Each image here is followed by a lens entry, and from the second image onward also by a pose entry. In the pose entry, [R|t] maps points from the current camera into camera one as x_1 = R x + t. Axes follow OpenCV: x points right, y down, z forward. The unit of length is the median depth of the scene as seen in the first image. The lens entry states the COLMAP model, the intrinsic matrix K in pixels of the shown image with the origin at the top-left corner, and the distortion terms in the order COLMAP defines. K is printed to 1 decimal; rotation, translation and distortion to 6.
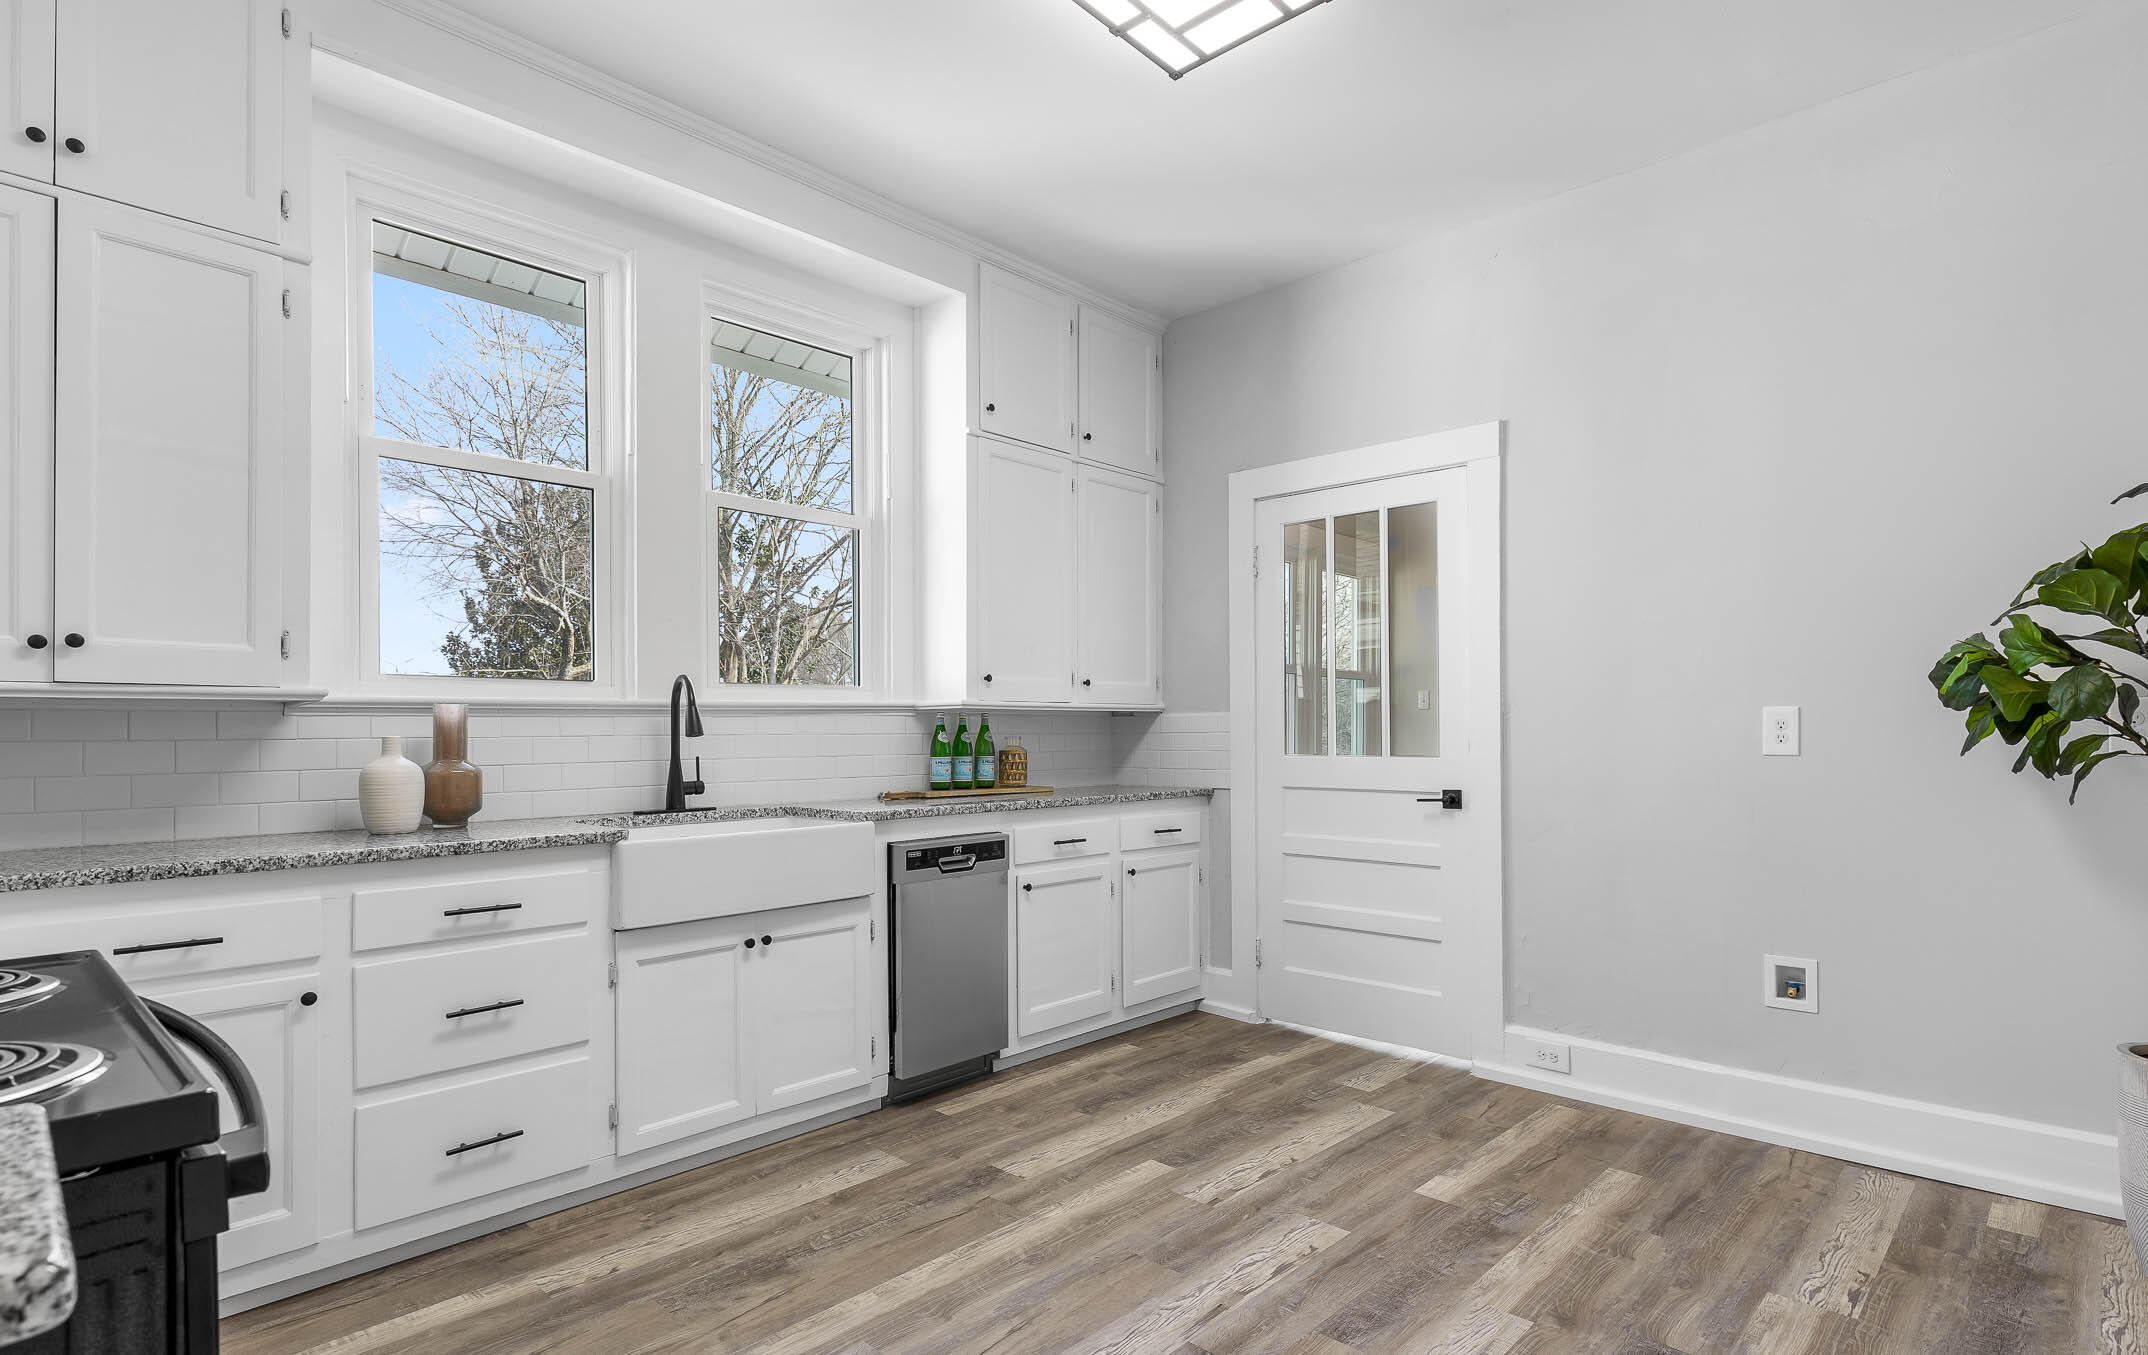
lens RADIAL K [[1078.2, 0, 1084.8], [0, 1078.2, 722.2], [0, 0, 1]] dist [-0.001531, -0.000277]
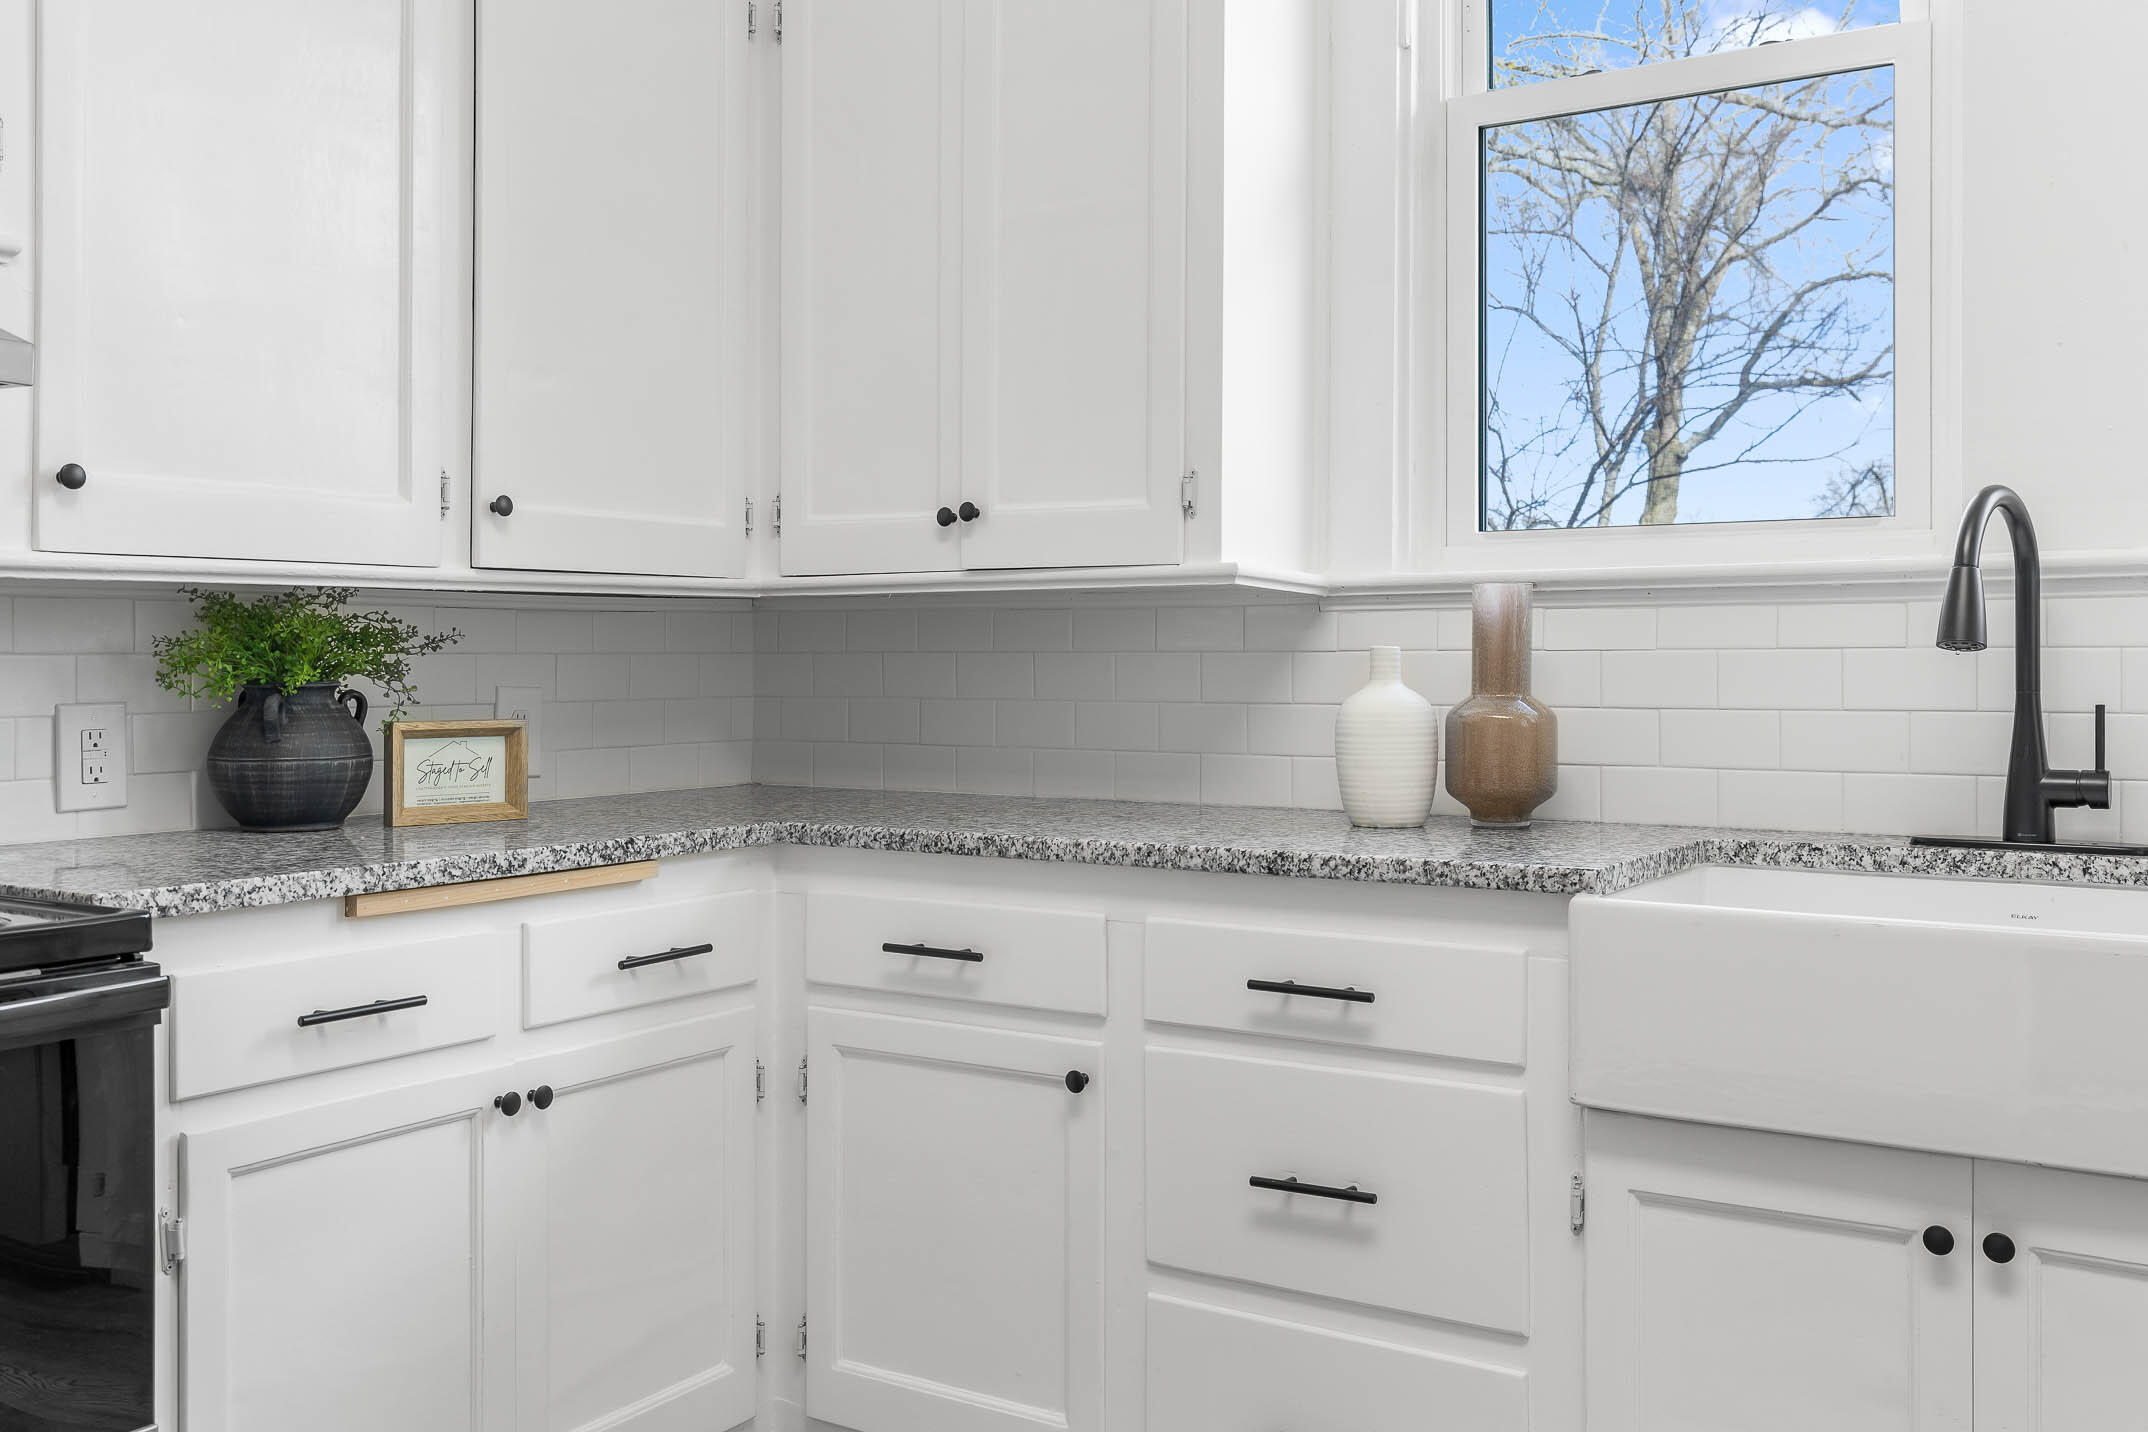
lens RADIAL K [[1929.9, 0, 1081.4], [0, 1929.9, 653.8], [0, 0, 1]] dist [0.008362, -0.001341]
pose [[0.177145, 0.003267, -0.984179, 0.231593], [0.007022, 0.999965, 0.004583, 0.009160], [0.984160, -0.007723, 0.177116, 0.556549]]
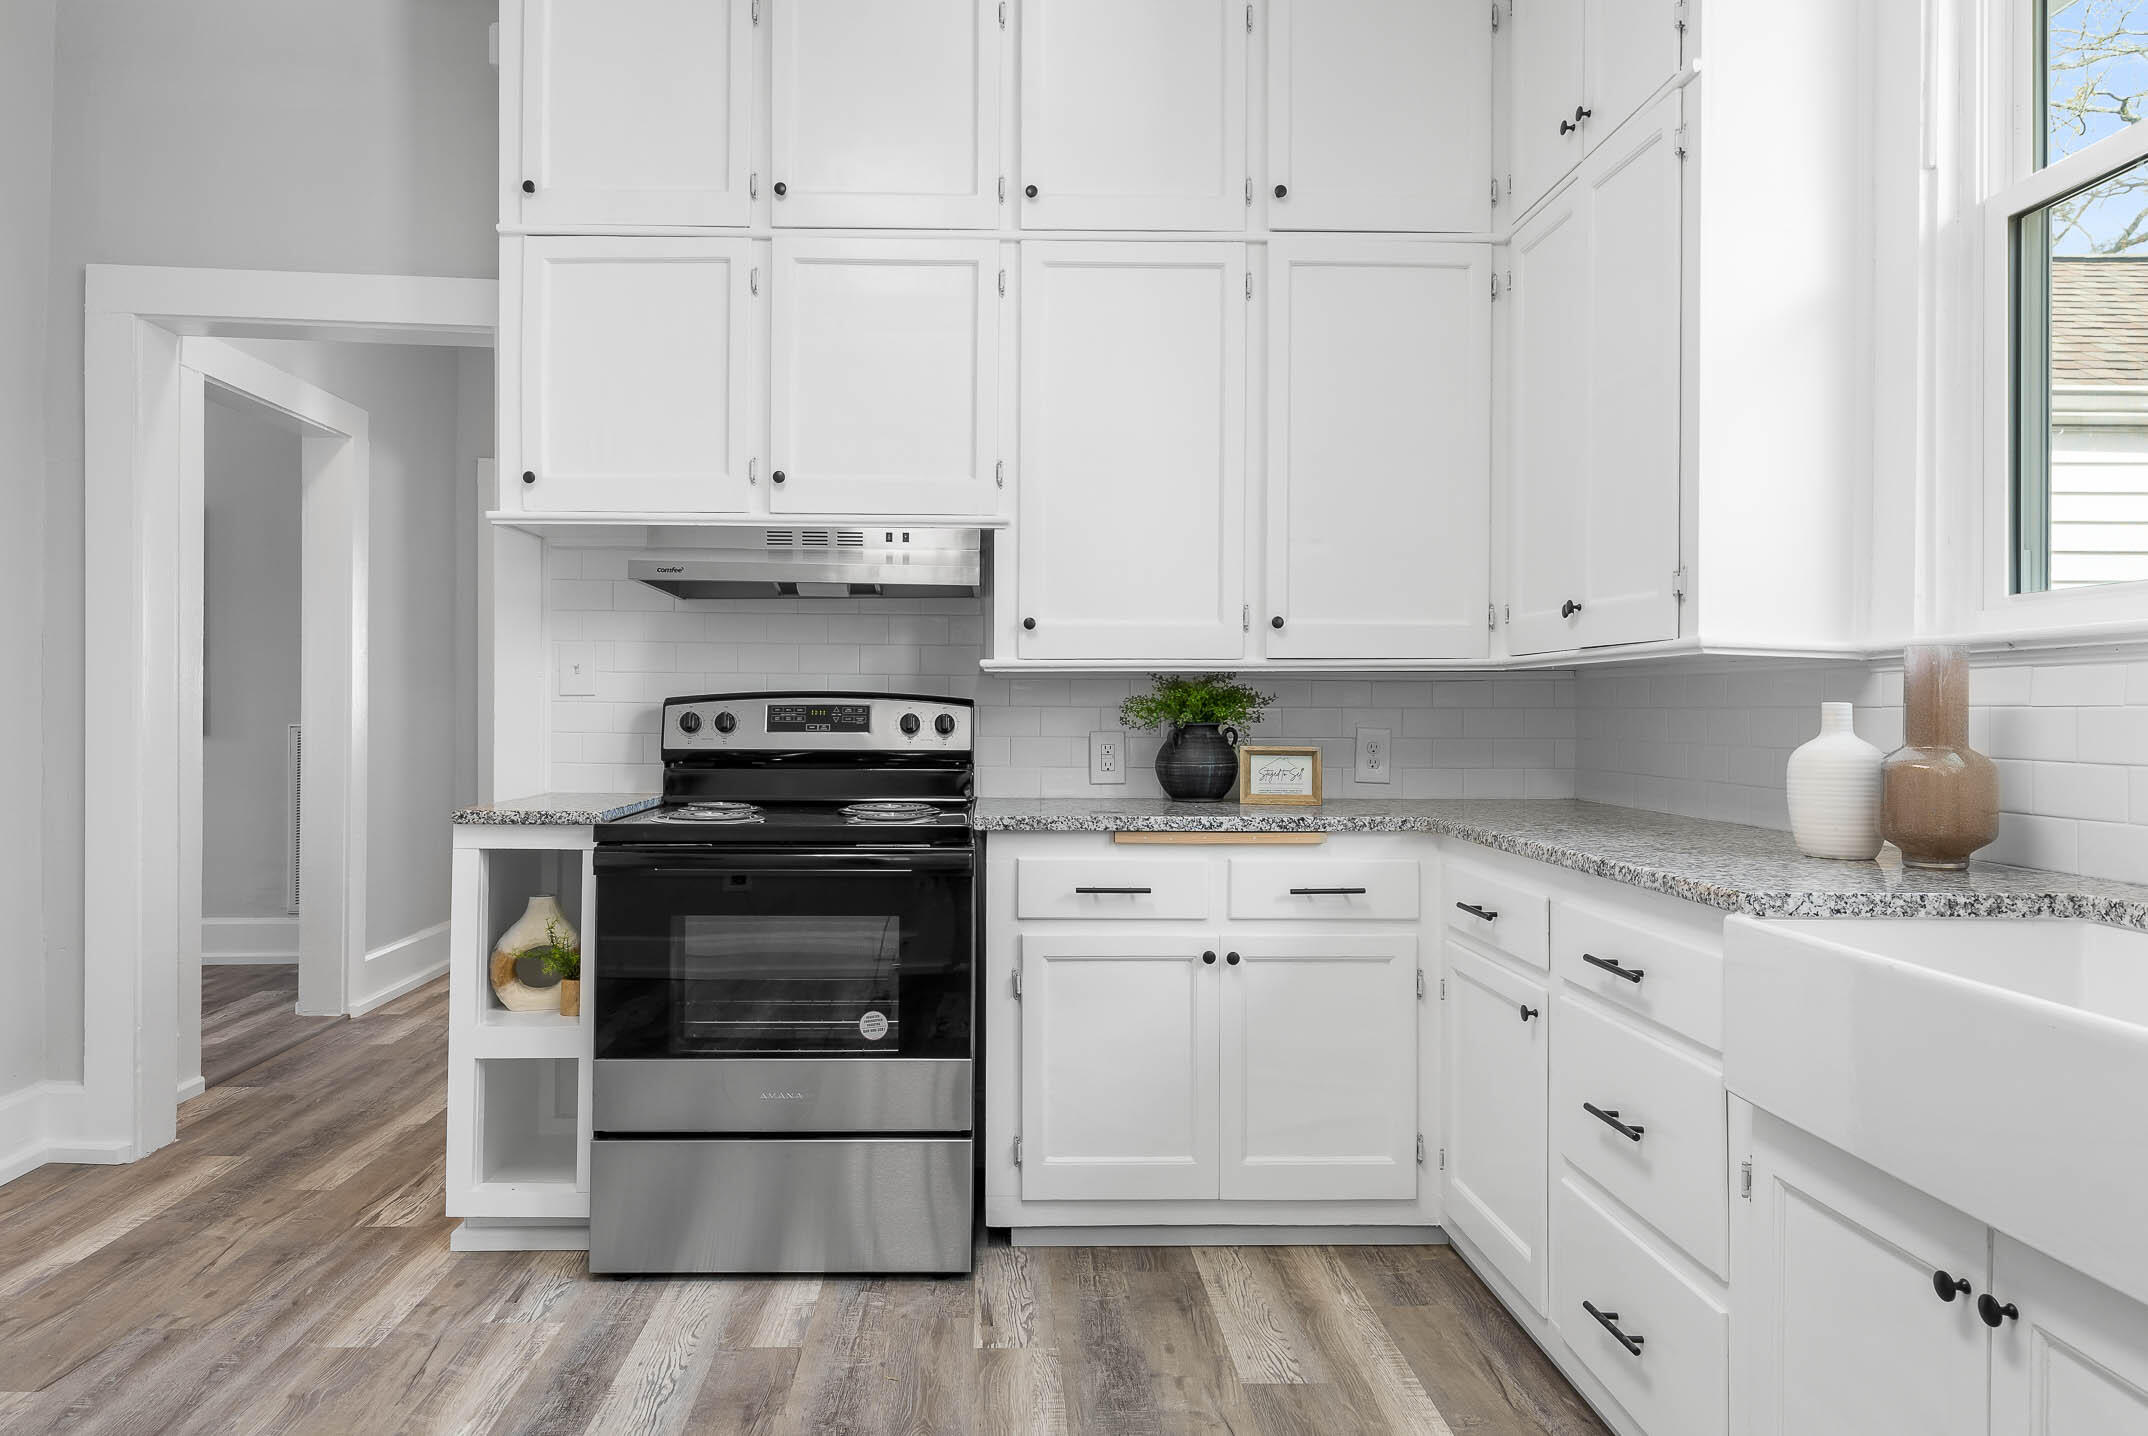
lens RADIAL K [[1281.5, 0, 1005.2], [0, 1281.5, 700.2], [0, 0, 1]] dist [0.002841, 0.000938]
pose [[-0.715235, -0.003216, -0.698876, 0.186061], [0.004440, 0.999948, -0.009145, 0.013269], [0.698869, -0.009643, -0.715184, 0.981283]]
